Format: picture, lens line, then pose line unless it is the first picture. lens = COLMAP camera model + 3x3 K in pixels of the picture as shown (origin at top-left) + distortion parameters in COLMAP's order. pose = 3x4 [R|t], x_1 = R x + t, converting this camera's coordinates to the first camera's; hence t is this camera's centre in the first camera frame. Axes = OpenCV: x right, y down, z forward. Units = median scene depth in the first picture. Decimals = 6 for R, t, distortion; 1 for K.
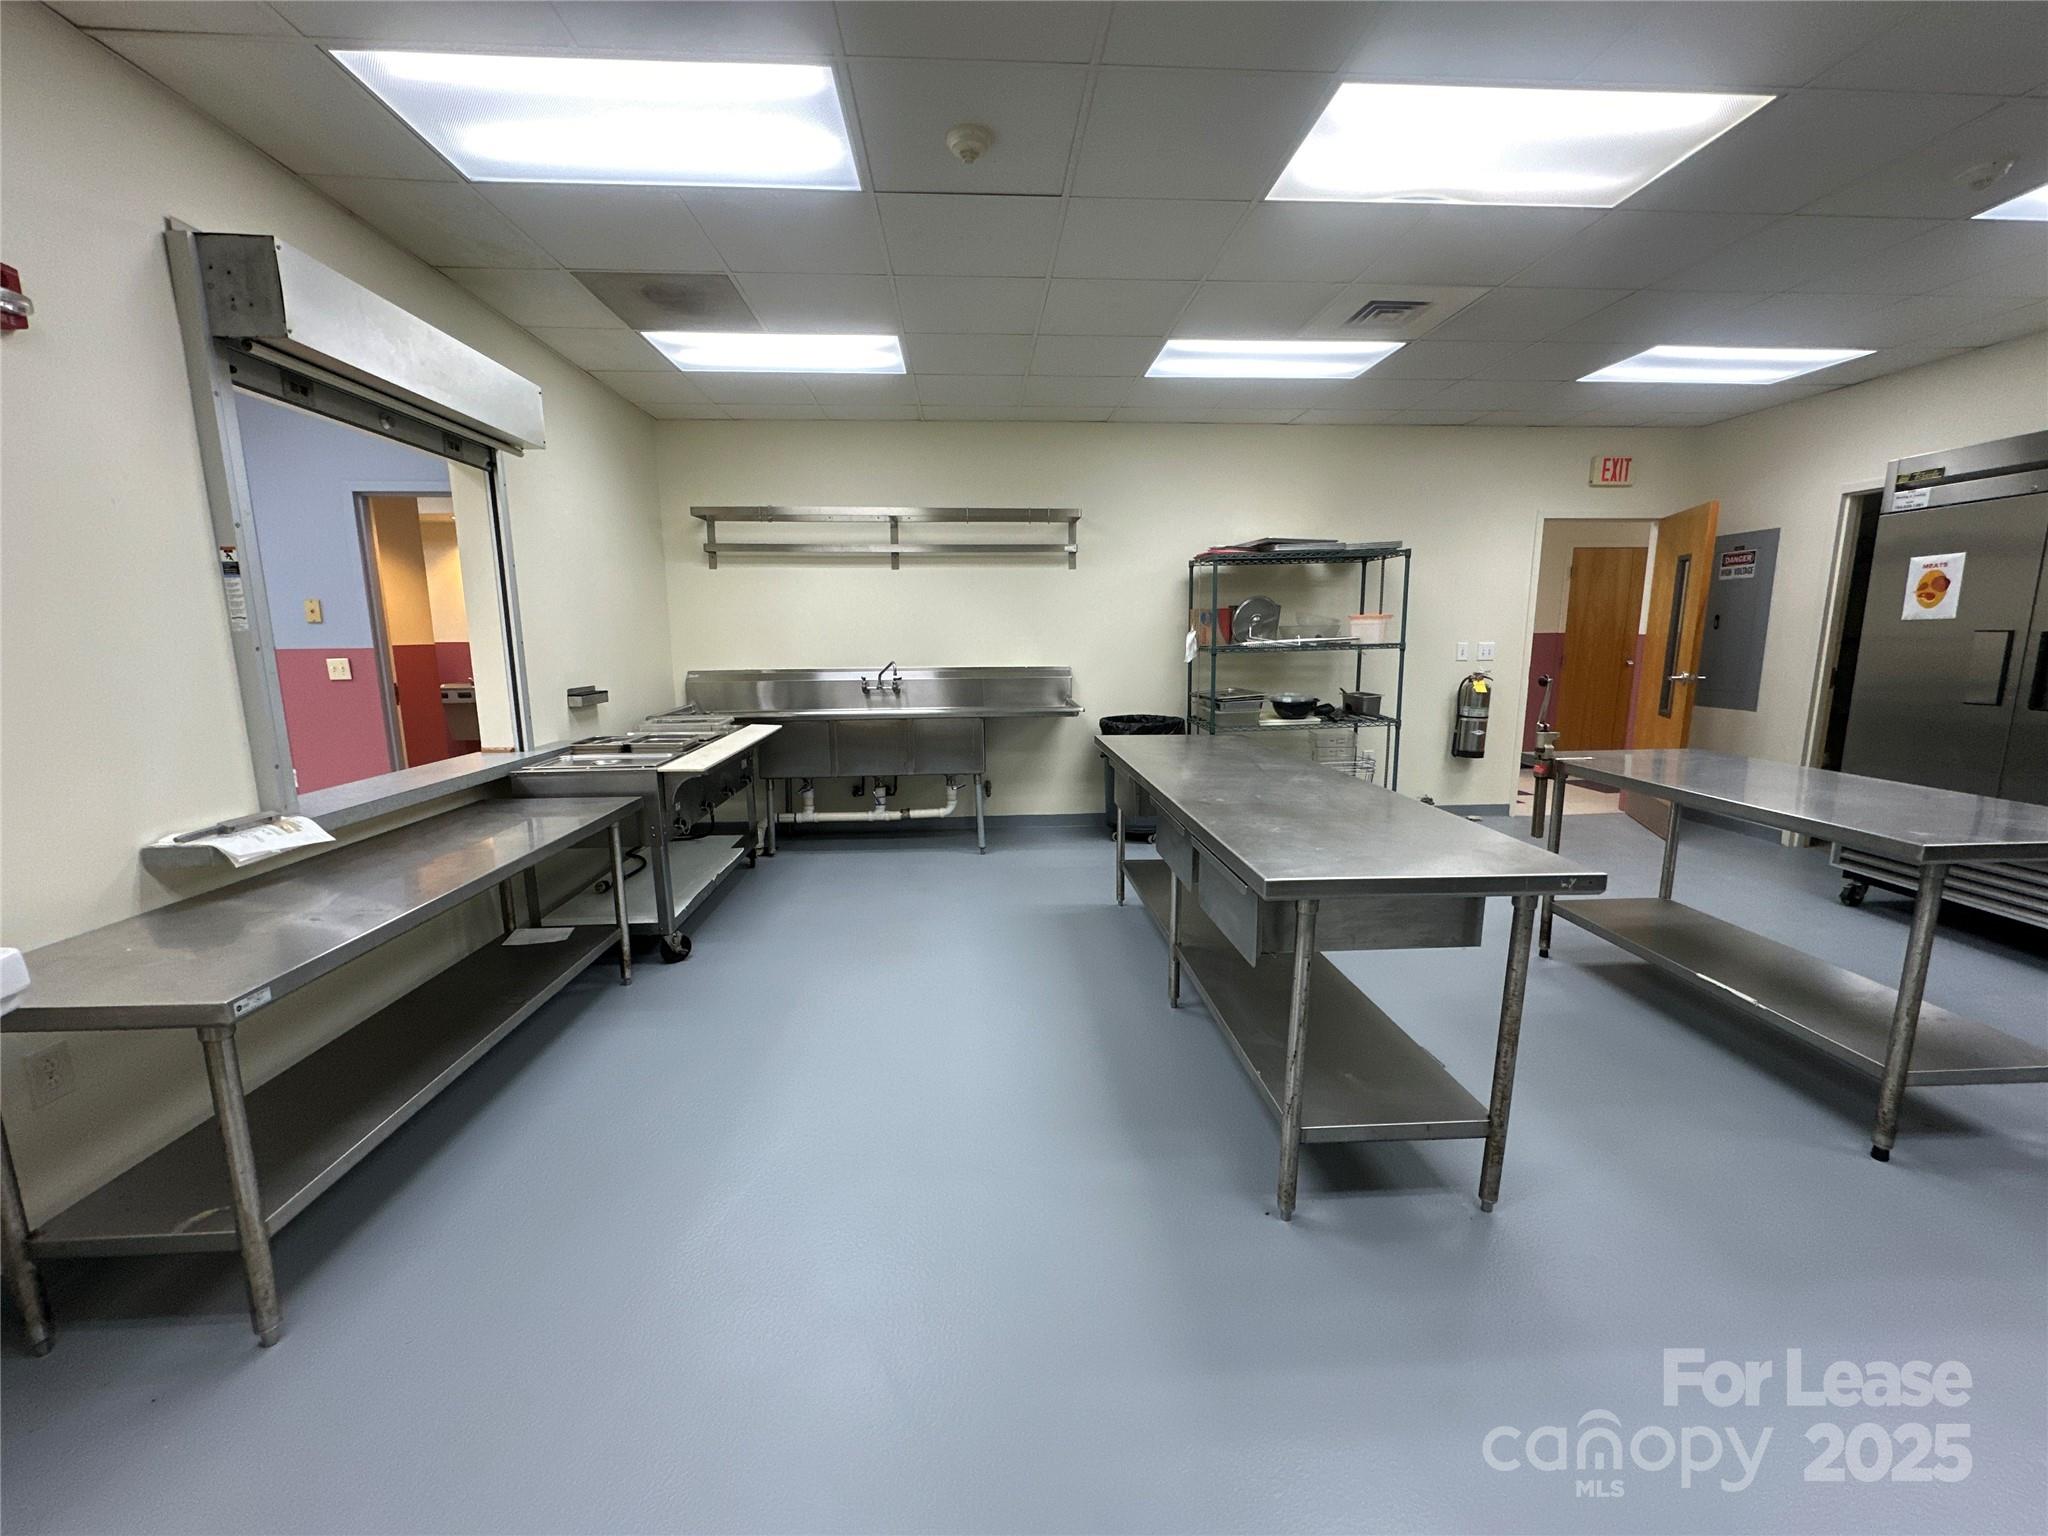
lens RADIAL K [[817.9, 0, 1019.4], [0, 817.9, 765.4], [0, 0, 1]] dist [-0.002038, 0.000781]
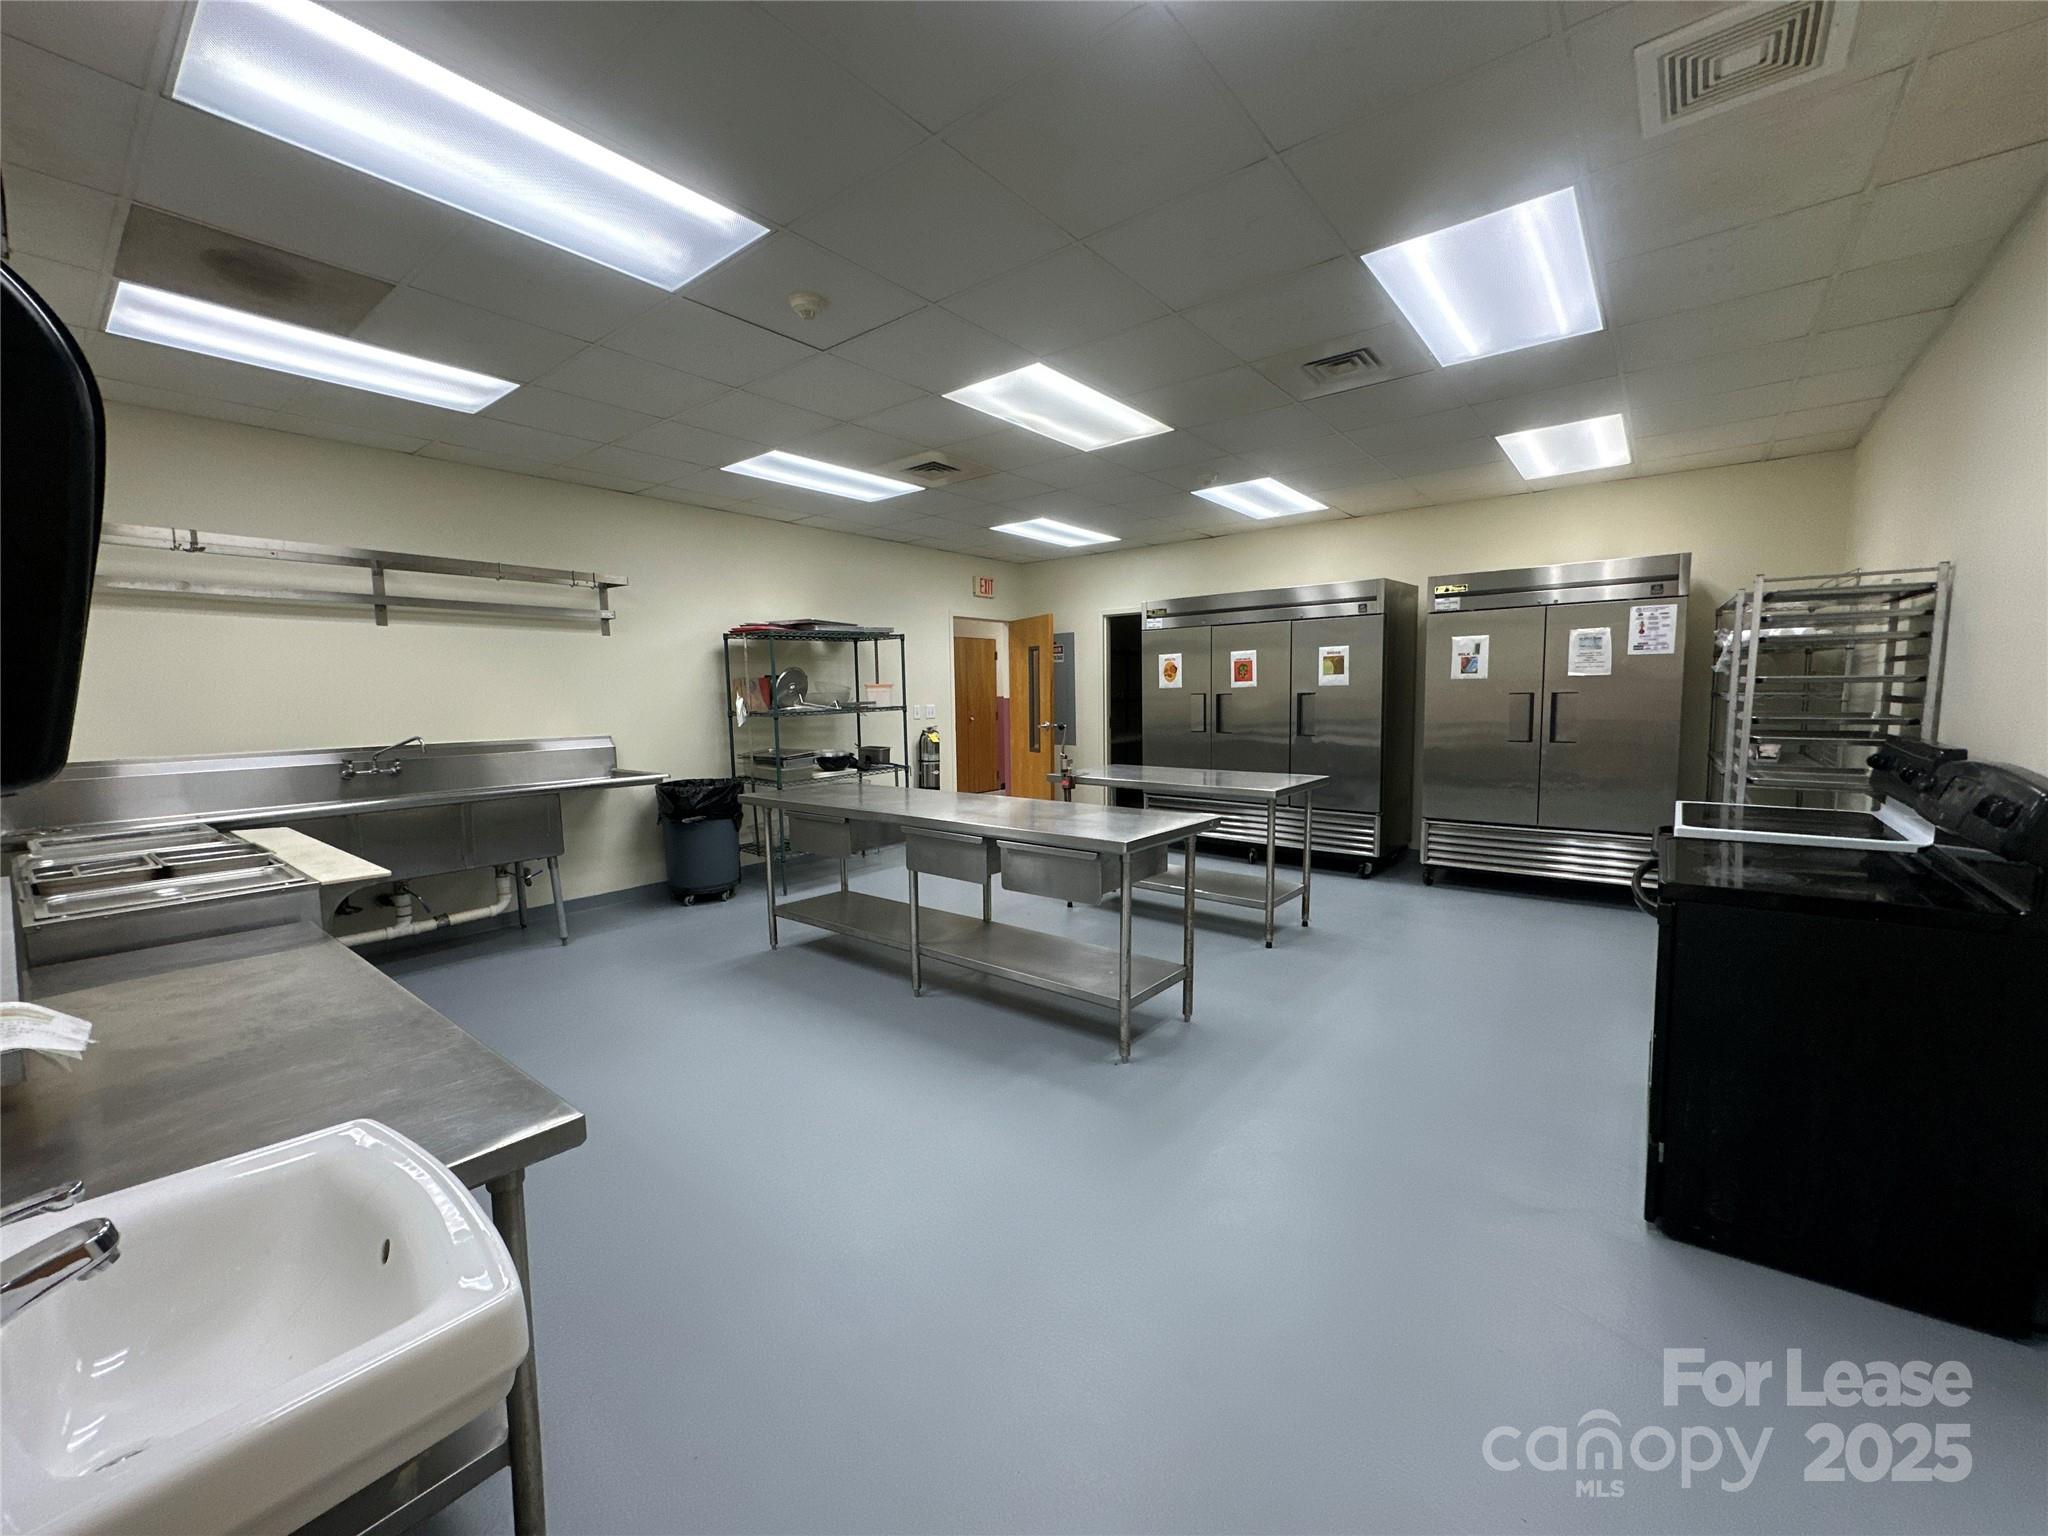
lens RADIAL K [[829.1, 0, 1029.6], [0, 829.1, 775.8], [0, 0, 1]] dist [0.001869, 0.000381]
pose [[0.663875, -0.077981, 0.743767, -0.361167], [0.130104, 0.991426, -0.012182, 0.001462], [-0.736440, 0.104854, 0.668328, -0.008266]]
